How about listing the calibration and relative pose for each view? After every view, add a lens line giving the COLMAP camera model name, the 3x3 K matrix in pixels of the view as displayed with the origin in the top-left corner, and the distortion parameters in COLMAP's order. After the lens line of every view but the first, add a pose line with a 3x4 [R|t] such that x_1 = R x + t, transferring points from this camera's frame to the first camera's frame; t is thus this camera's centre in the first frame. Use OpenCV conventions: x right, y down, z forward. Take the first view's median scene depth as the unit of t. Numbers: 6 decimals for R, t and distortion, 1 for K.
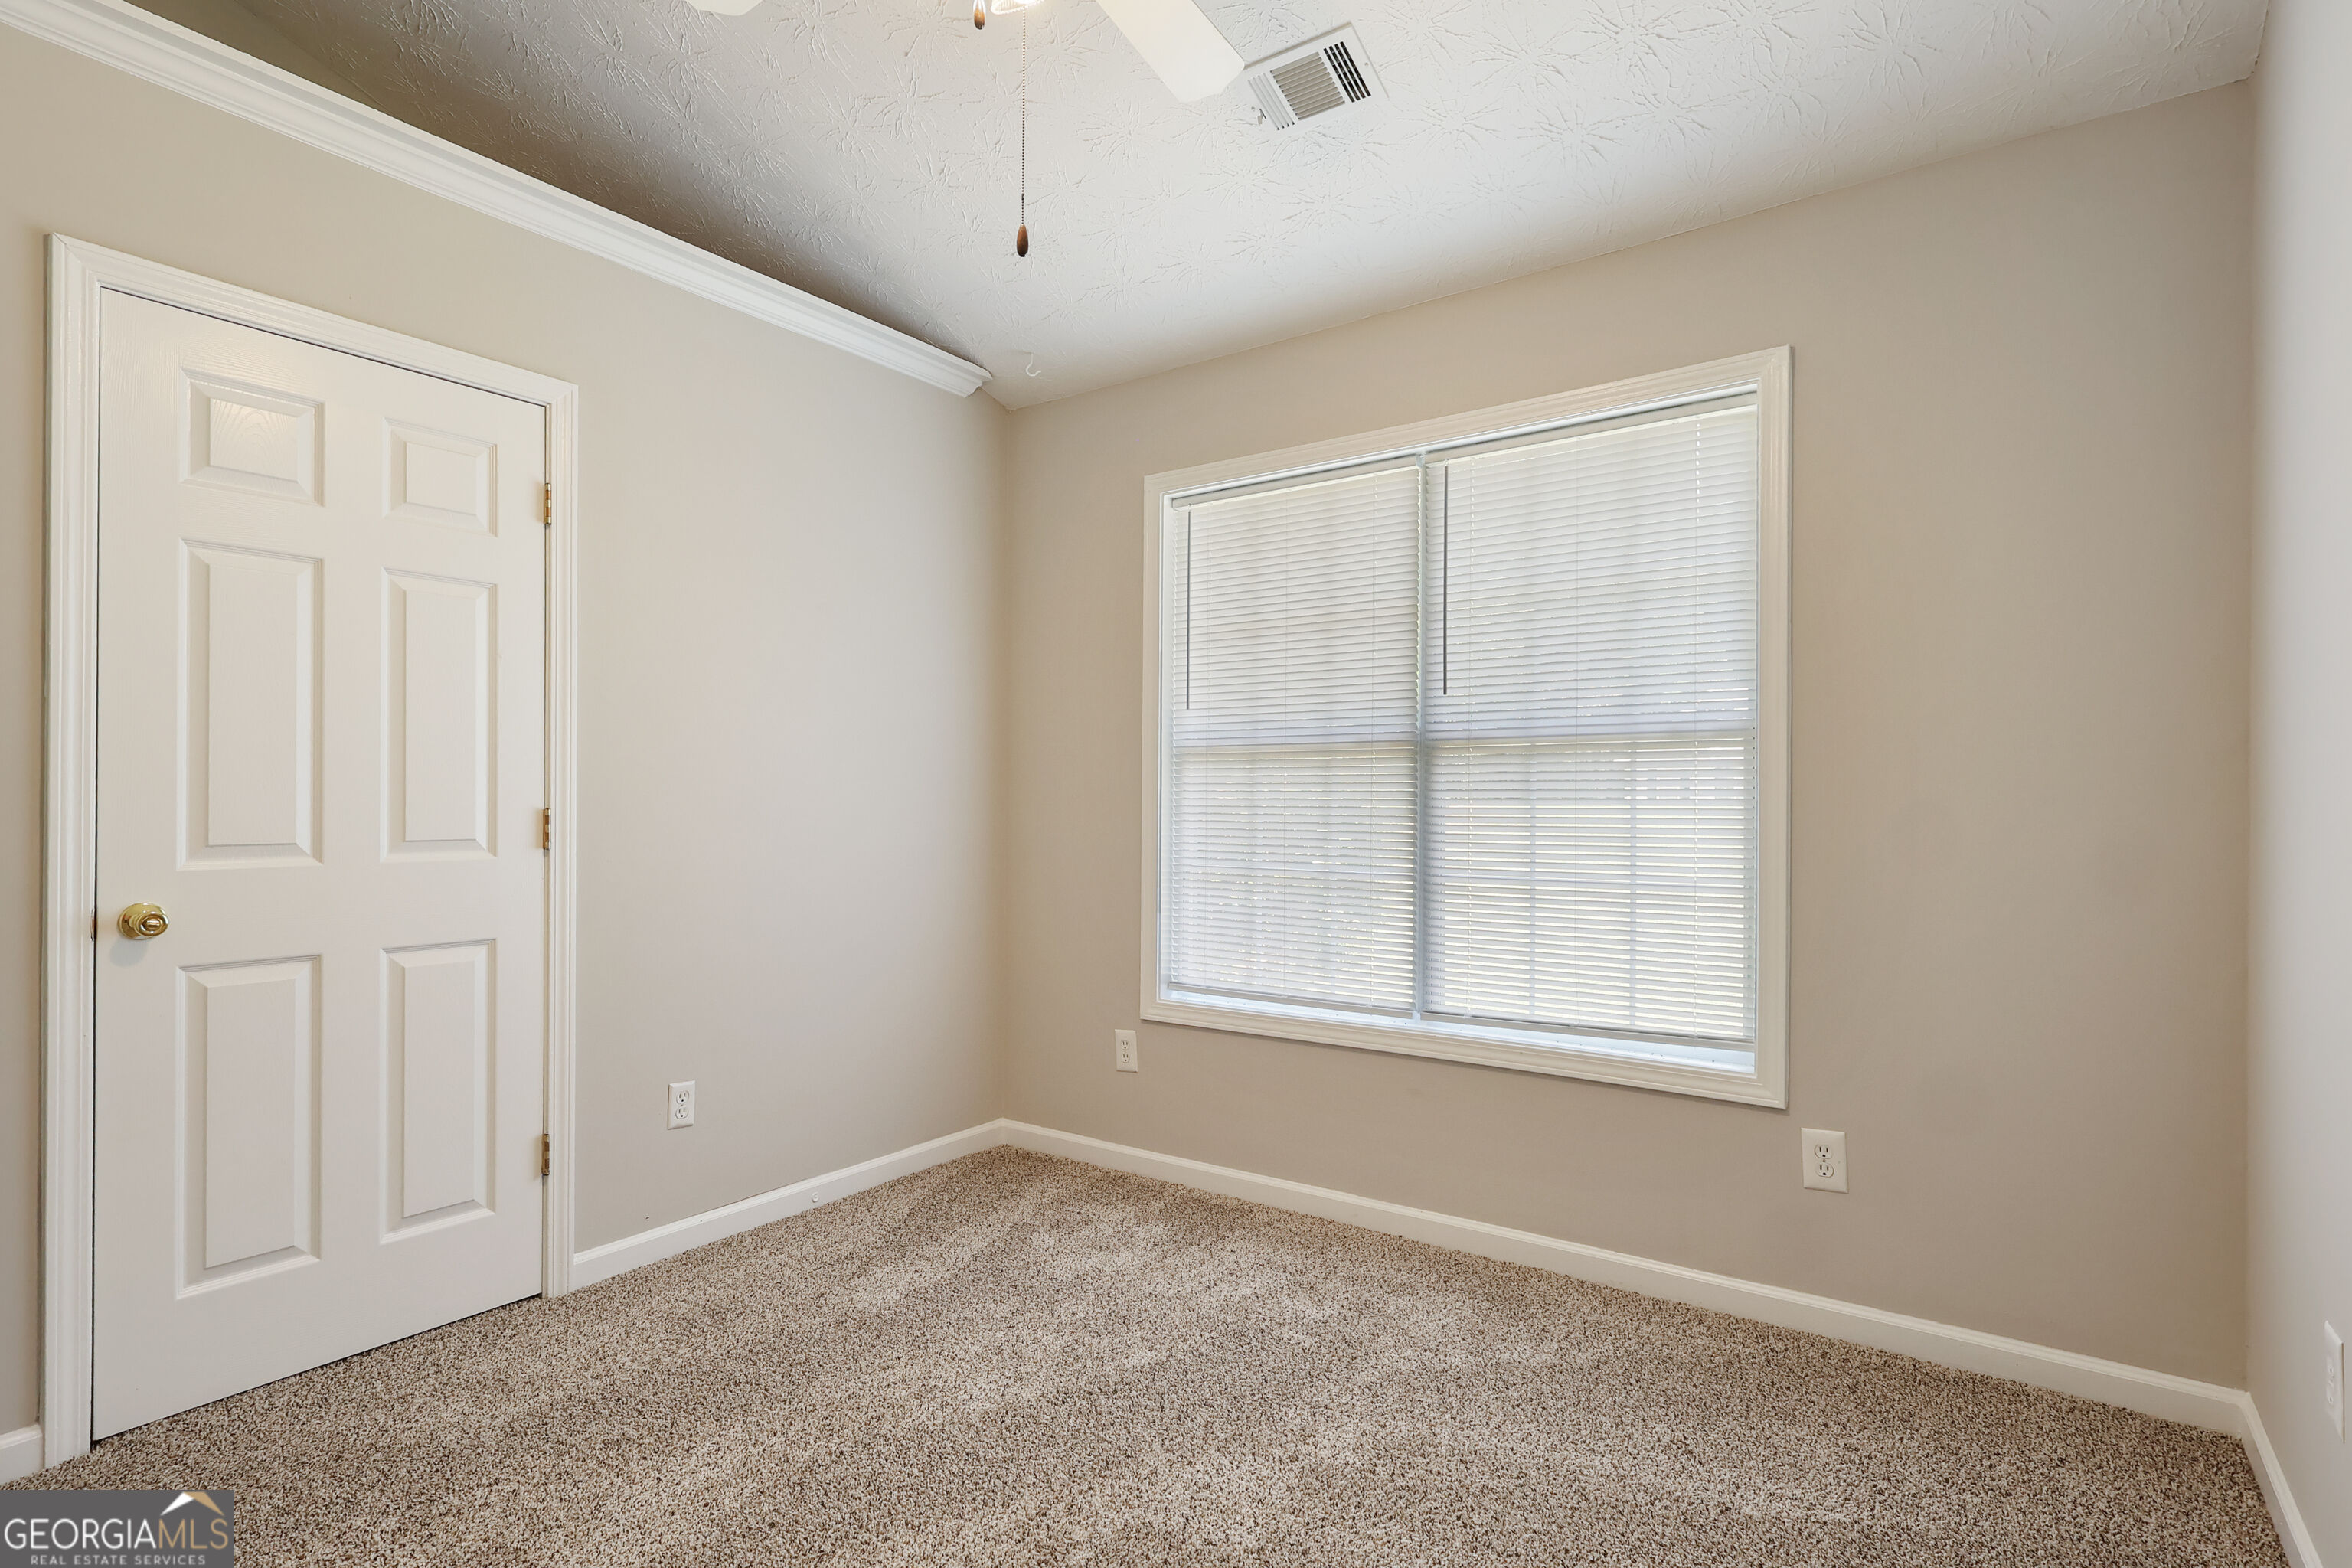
lens RADIAL K [[1129.2, 0, 1178.8], [0, 1129.2, 804.3], [0, 0, 1]] dist [-0.000037, -0.000020]
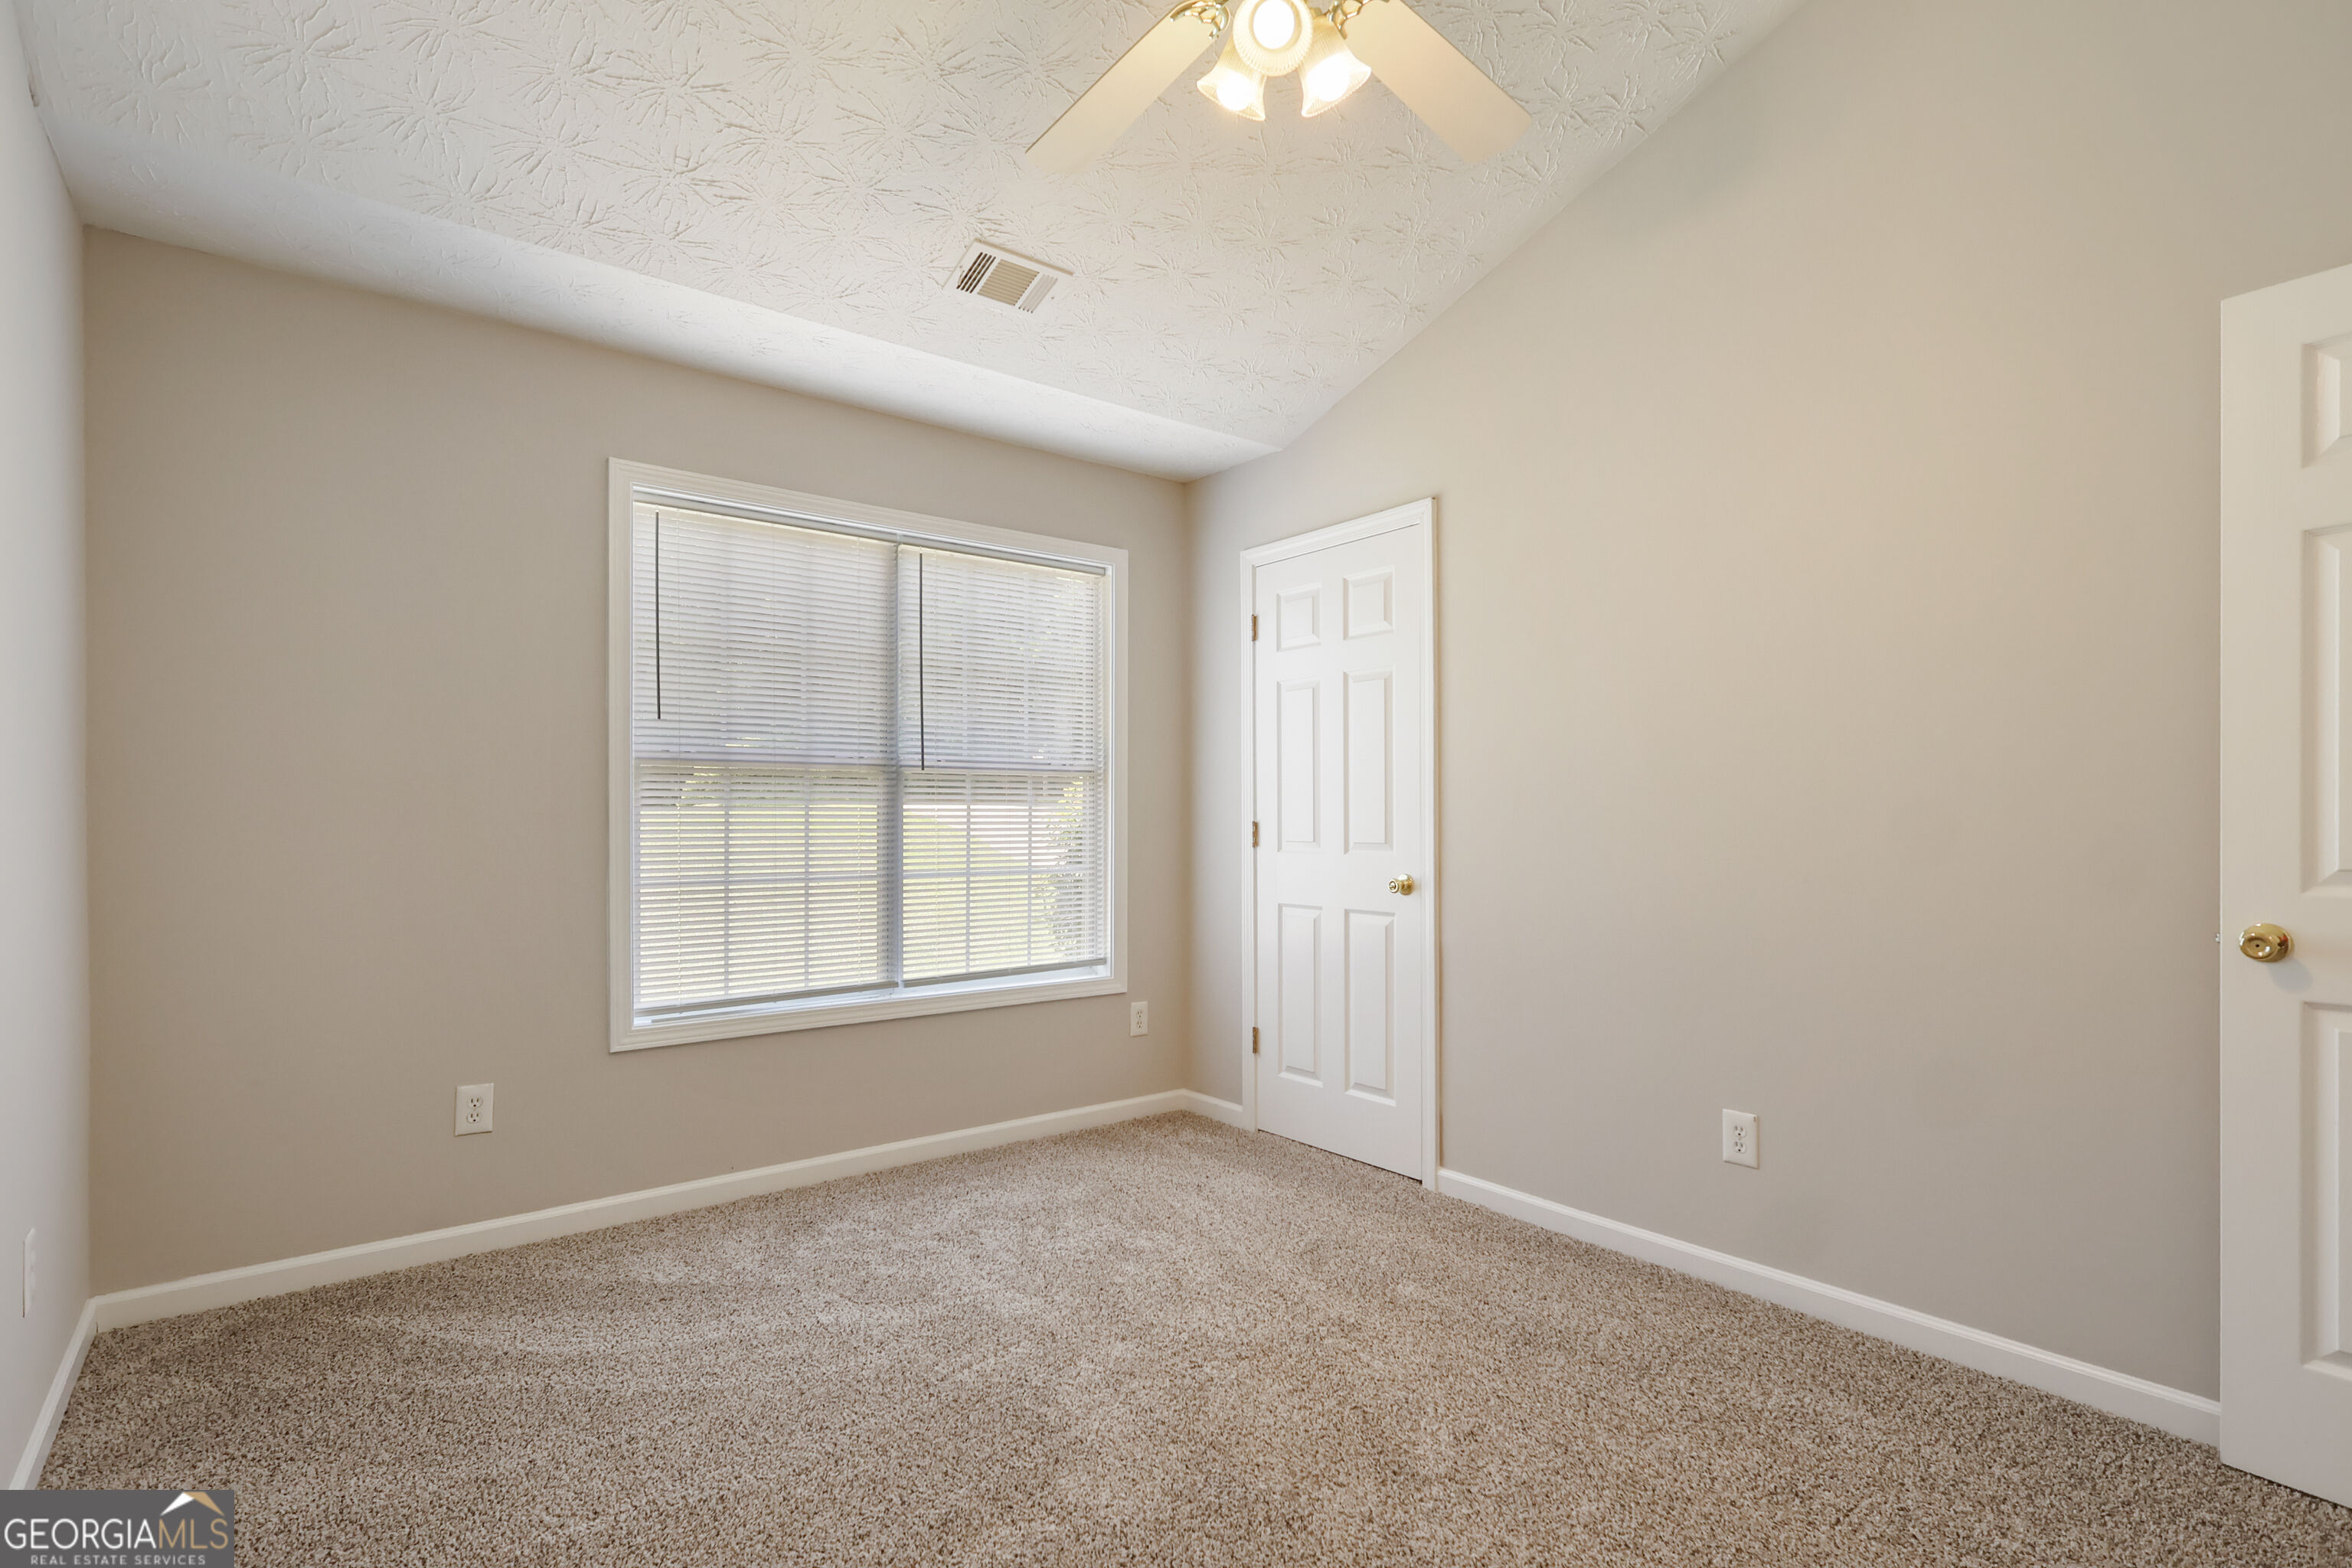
lens RADIAL K [[1150.7, 0, 1178.3], [0, 1150.7, 835.8], [0, 0, 1]] dist [-0.000505, -0.000081]
pose [[0.299790, -0.007142, 0.953978, -0.915365], [-0.001960, 0.999965, 0.008102, 0.009282], [-0.954003, -0.004299, 0.299766, 0.319461]]
